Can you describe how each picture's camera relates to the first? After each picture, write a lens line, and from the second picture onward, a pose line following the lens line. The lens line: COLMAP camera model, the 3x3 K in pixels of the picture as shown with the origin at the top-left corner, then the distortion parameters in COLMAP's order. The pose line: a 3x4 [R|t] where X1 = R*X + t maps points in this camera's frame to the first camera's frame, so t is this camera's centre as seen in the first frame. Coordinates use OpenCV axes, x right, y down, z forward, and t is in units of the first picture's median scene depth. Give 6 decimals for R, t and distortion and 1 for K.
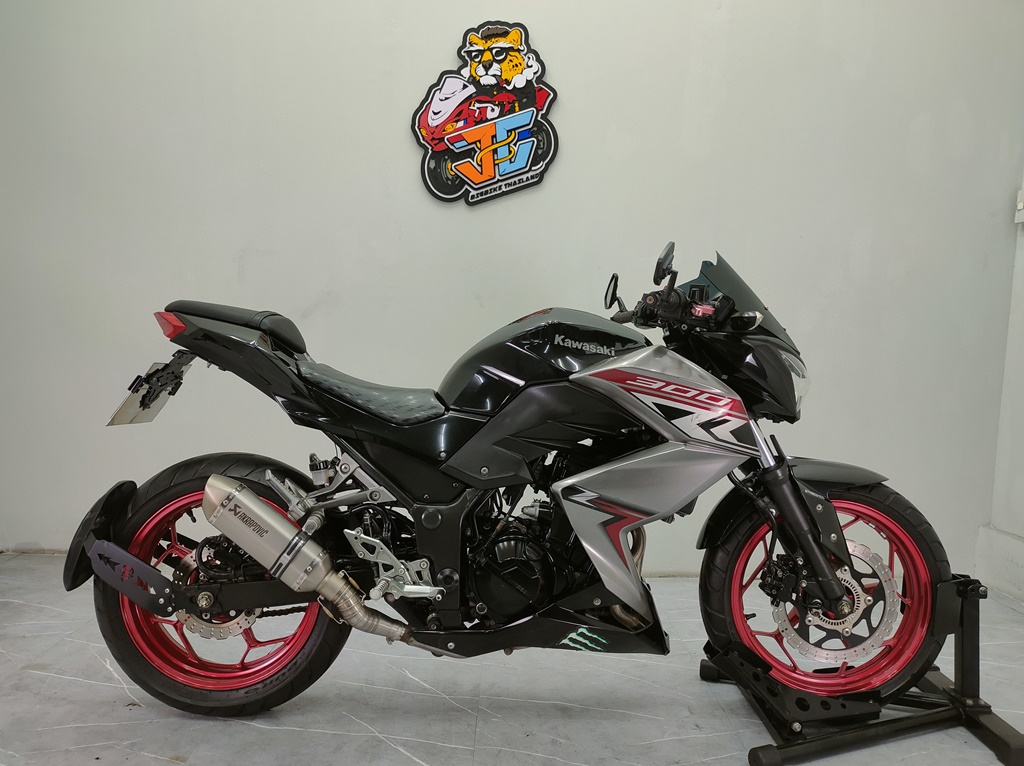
lens RADIAL K [[954.8, 0, 512.0], [0, 954.8, 383.0], [0, 0, 1]] dist [0.082427, 0.001035]
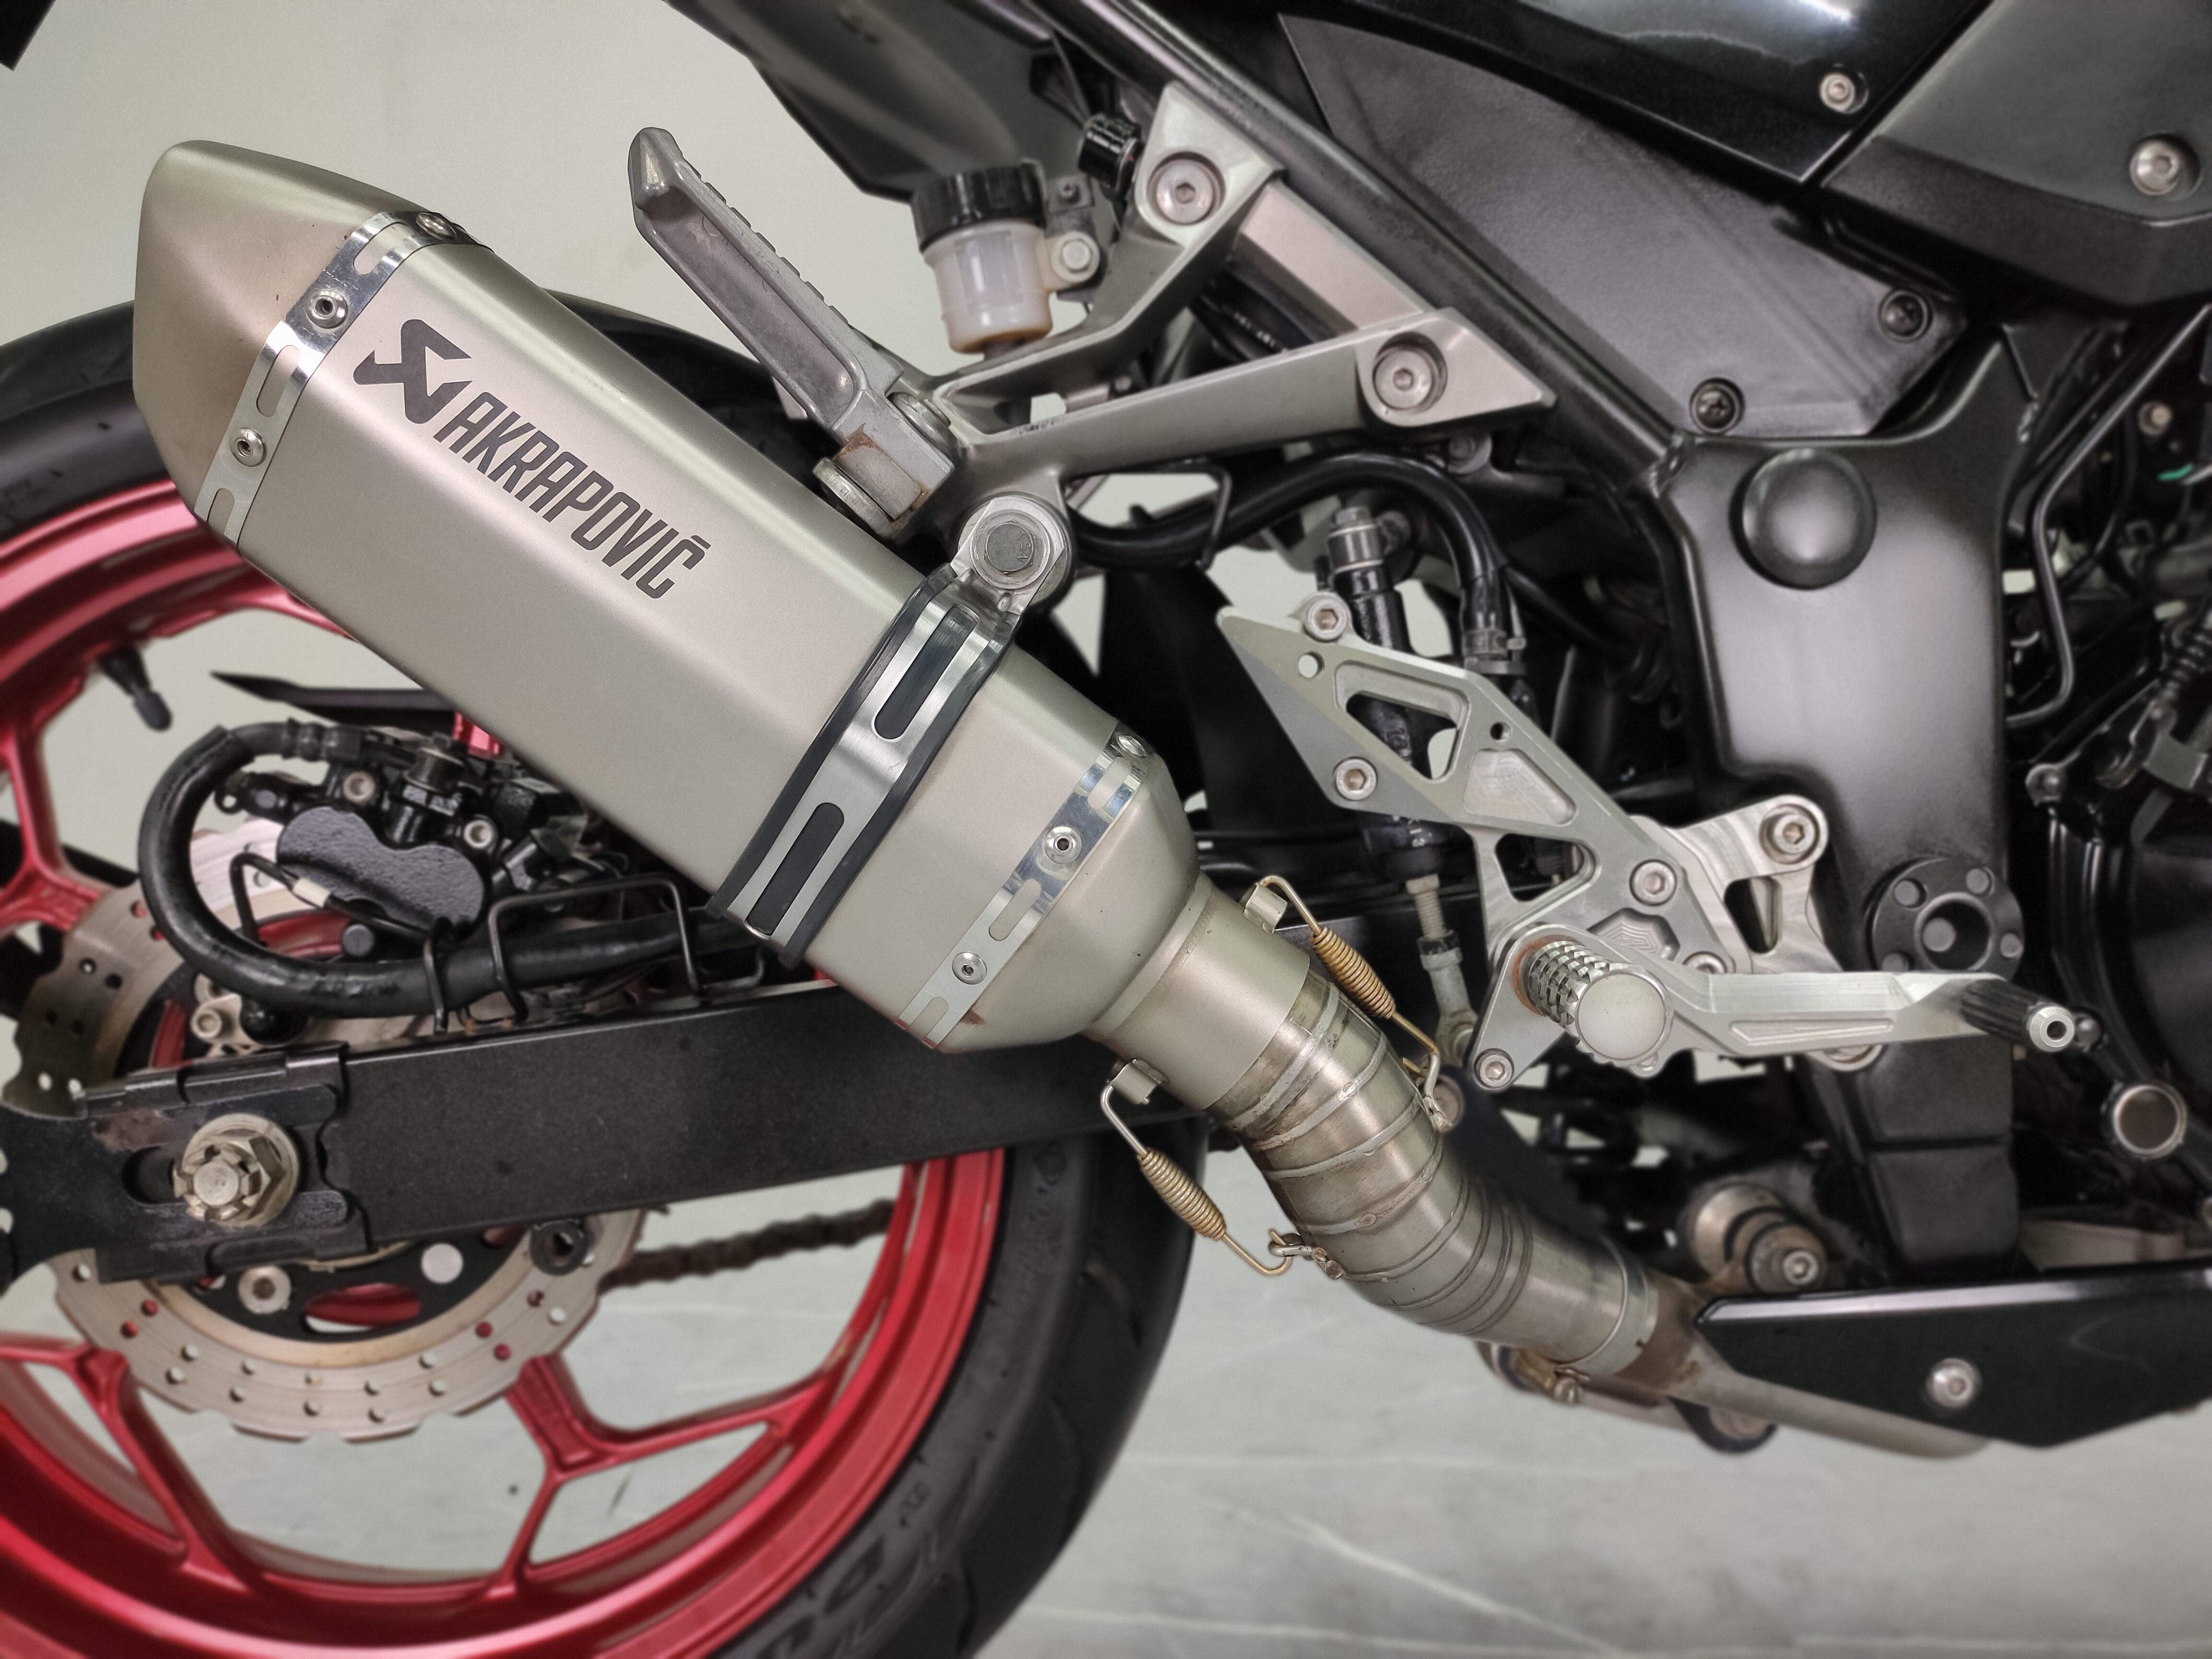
lens RADIAL K [[2042.3, 0, 1106.0], [0, 2042.3, 829.5], [0, 0, 1]] dist [-0.002250, 0.006313]
pose [[0.996729, -0.056420, 0.057871, -0.215857], [0.055289, 0.998250, 0.020956, 0.182521], [-0.058952, -0.017687, 0.998104, 0.728599]]
